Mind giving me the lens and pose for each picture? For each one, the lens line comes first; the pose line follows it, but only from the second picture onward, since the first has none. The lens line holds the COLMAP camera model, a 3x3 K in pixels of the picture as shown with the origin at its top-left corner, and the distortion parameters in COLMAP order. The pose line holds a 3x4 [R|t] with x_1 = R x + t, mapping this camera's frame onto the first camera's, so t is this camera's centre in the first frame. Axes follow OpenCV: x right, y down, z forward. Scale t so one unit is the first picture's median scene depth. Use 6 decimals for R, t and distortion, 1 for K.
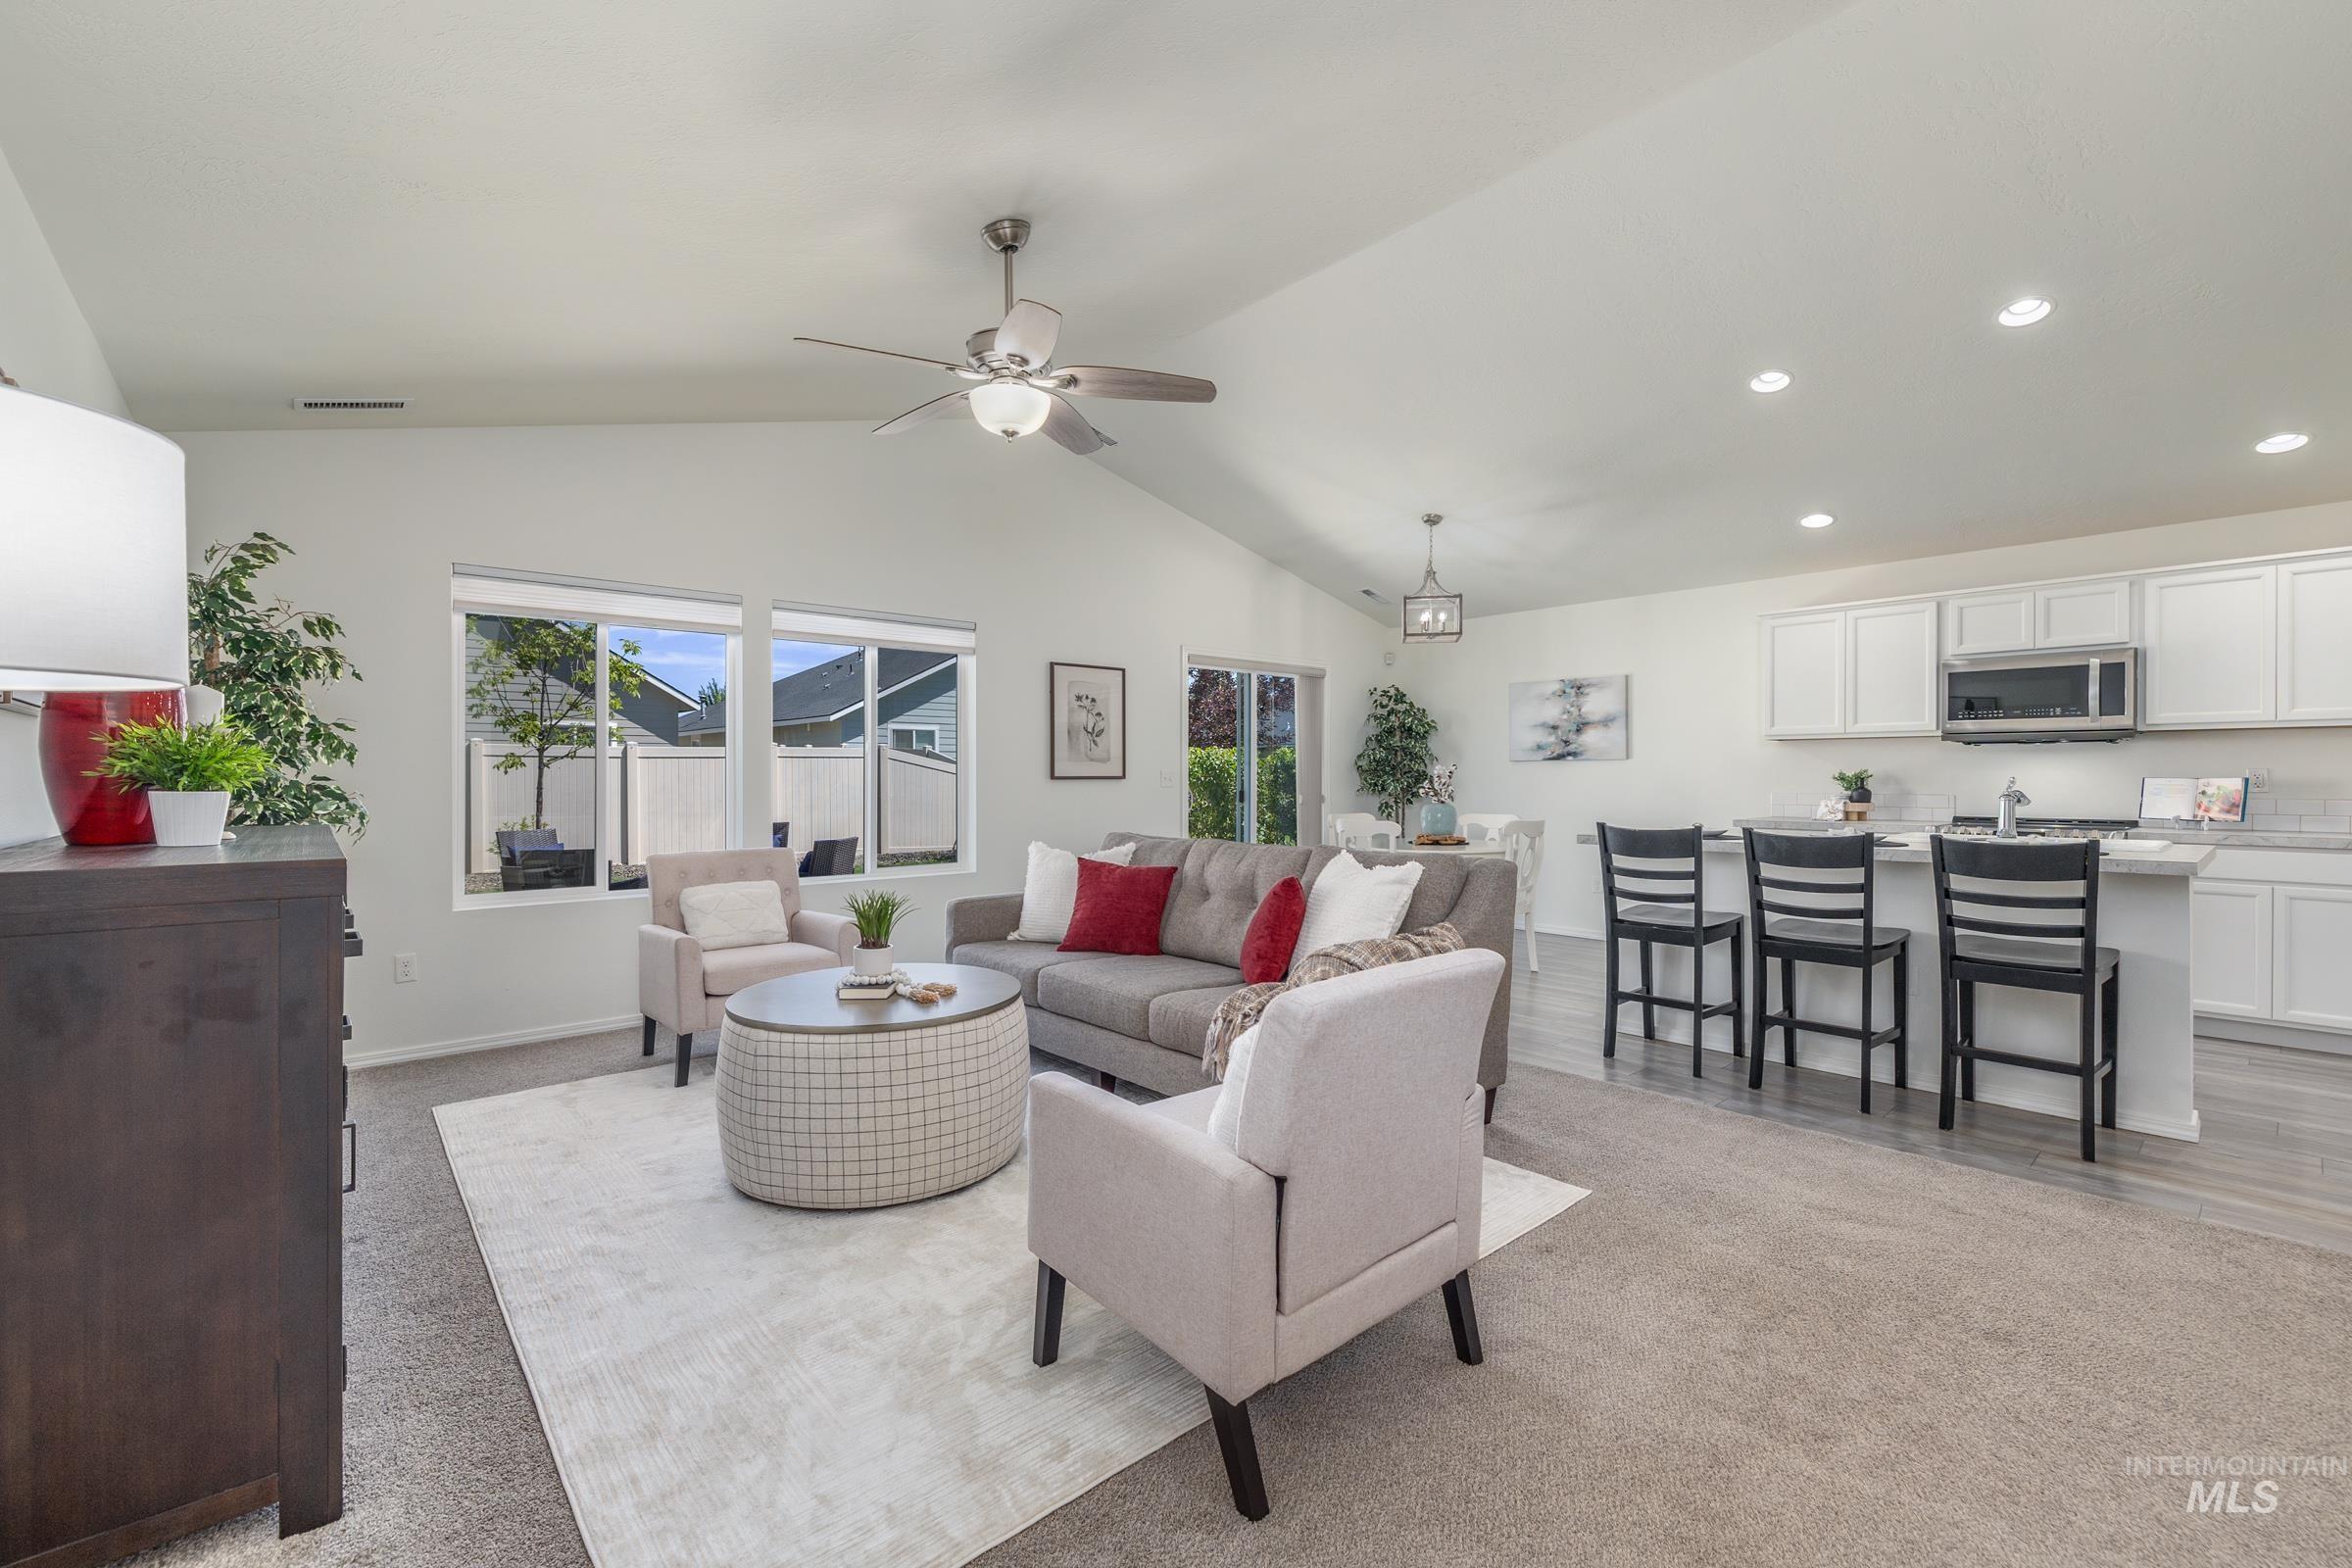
lens RADIAL K [[987.2, 0, 1182.7], [0, 987.2, 780.3], [0, 0, 1]] dist [-0.000516, -0.000225]
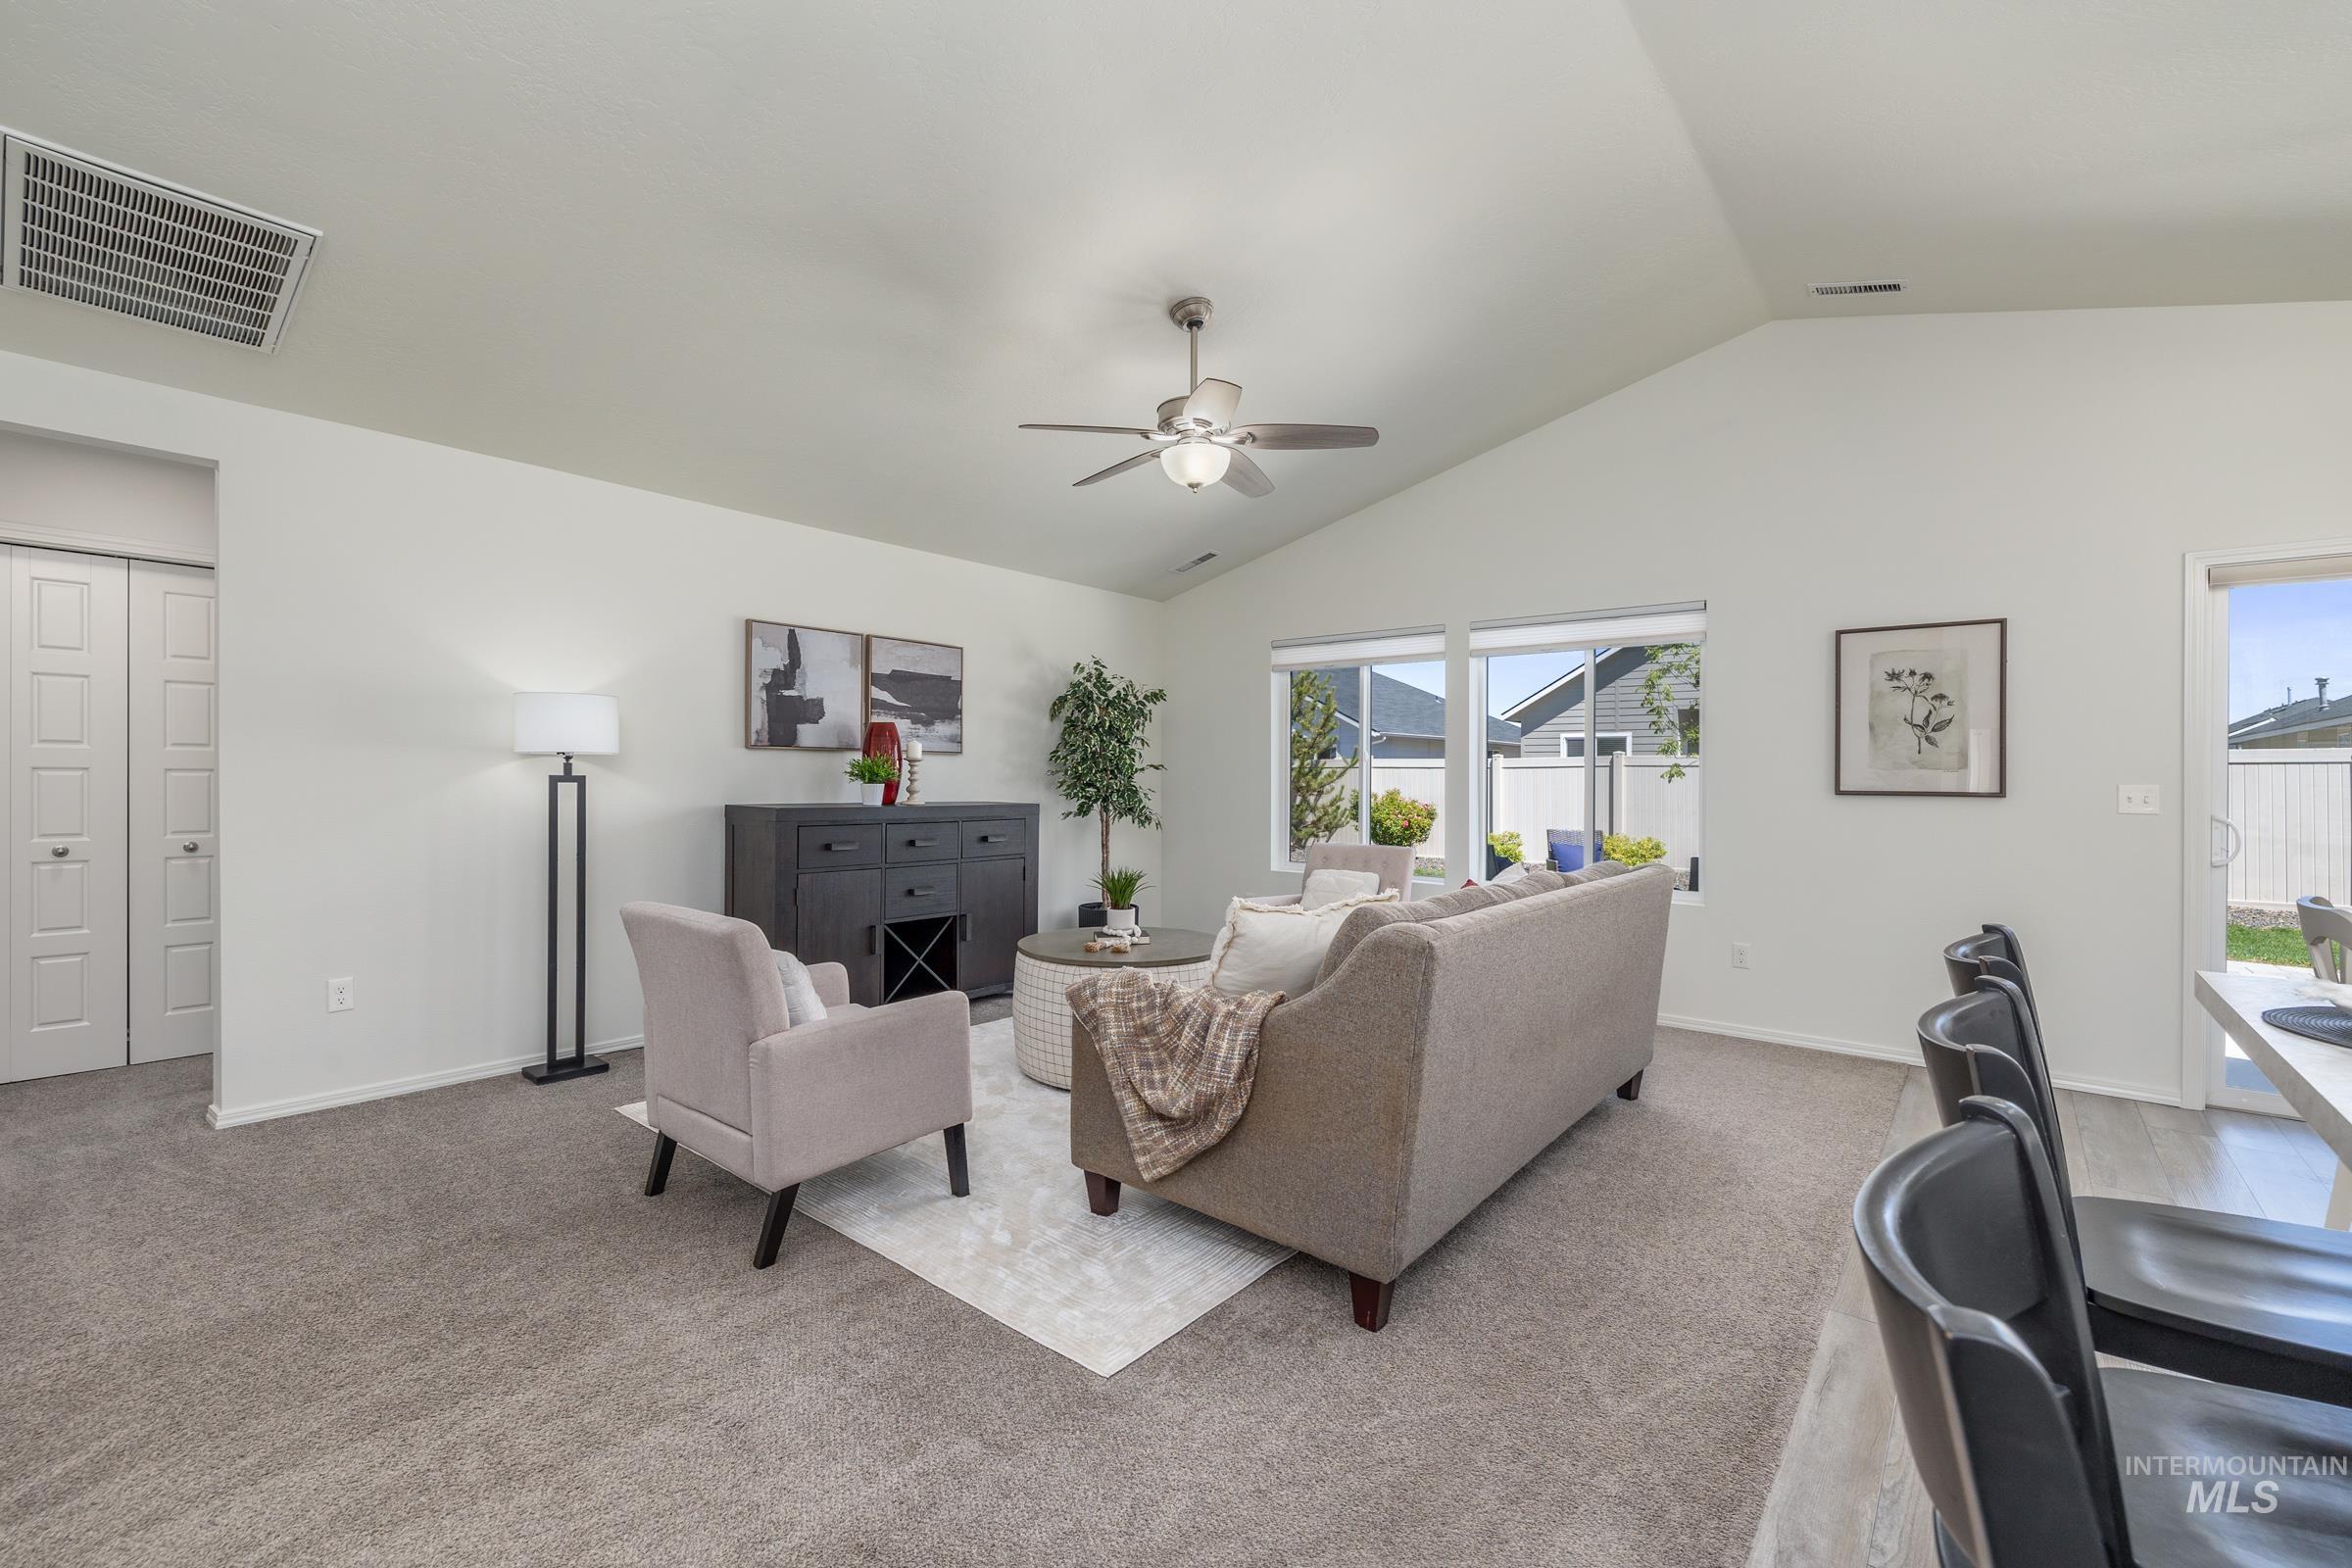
lens RADIAL K [[987.2, 0, 1175.6], [0, 987.2, 789.3], [0, 0, 1]] dist [-0.000516, -0.000225]
pose [[0.151816, 0.016297, -0.988274, 0.616245], [-0.015901, 0.999775, 0.014043, -0.008961], [0.988281, 0.013583, 0.152041, 0.514742]]
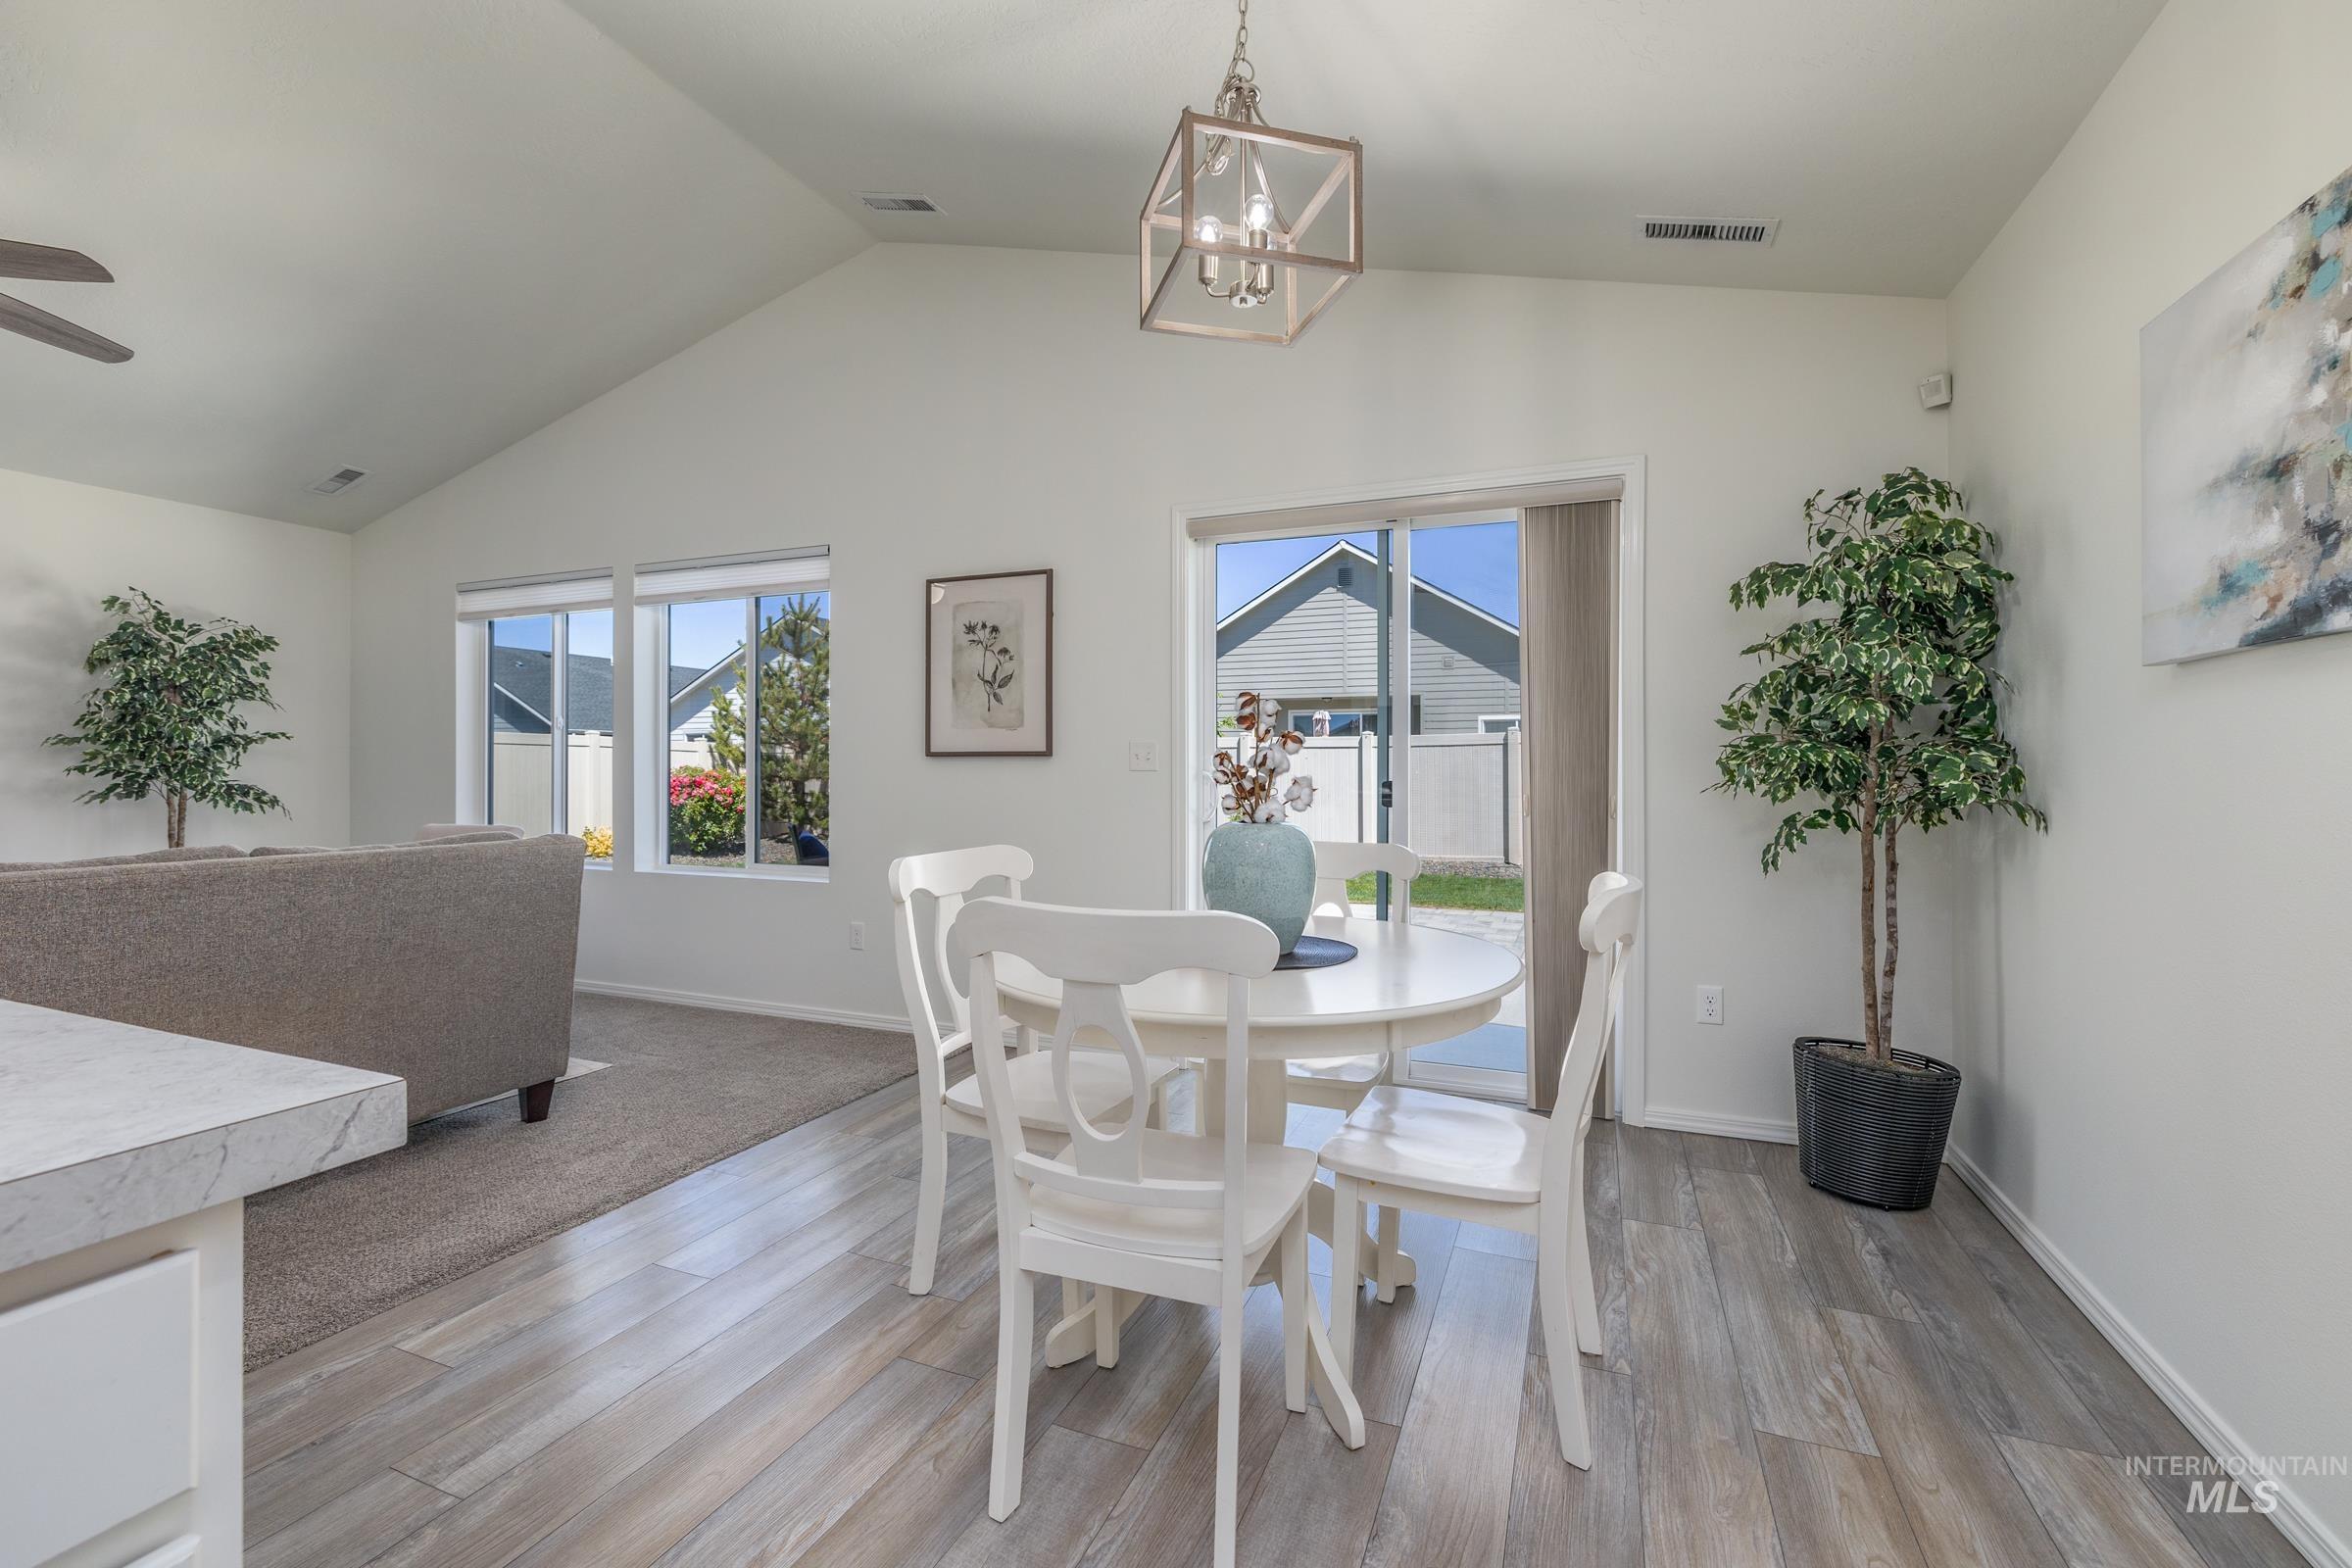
lens RADIAL K [[987.2, 0, 1181.3], [0, 987.2, 763.0], [0, 0, 1]] dist [-0.000516, -0.000225]
pose [[0.438108, -0.004078, -0.898913, 0.662255], [-0.008057, 0.999932, -0.008463, 0.009685], [0.898886, 0.010950, 0.438045, 1.058978]]
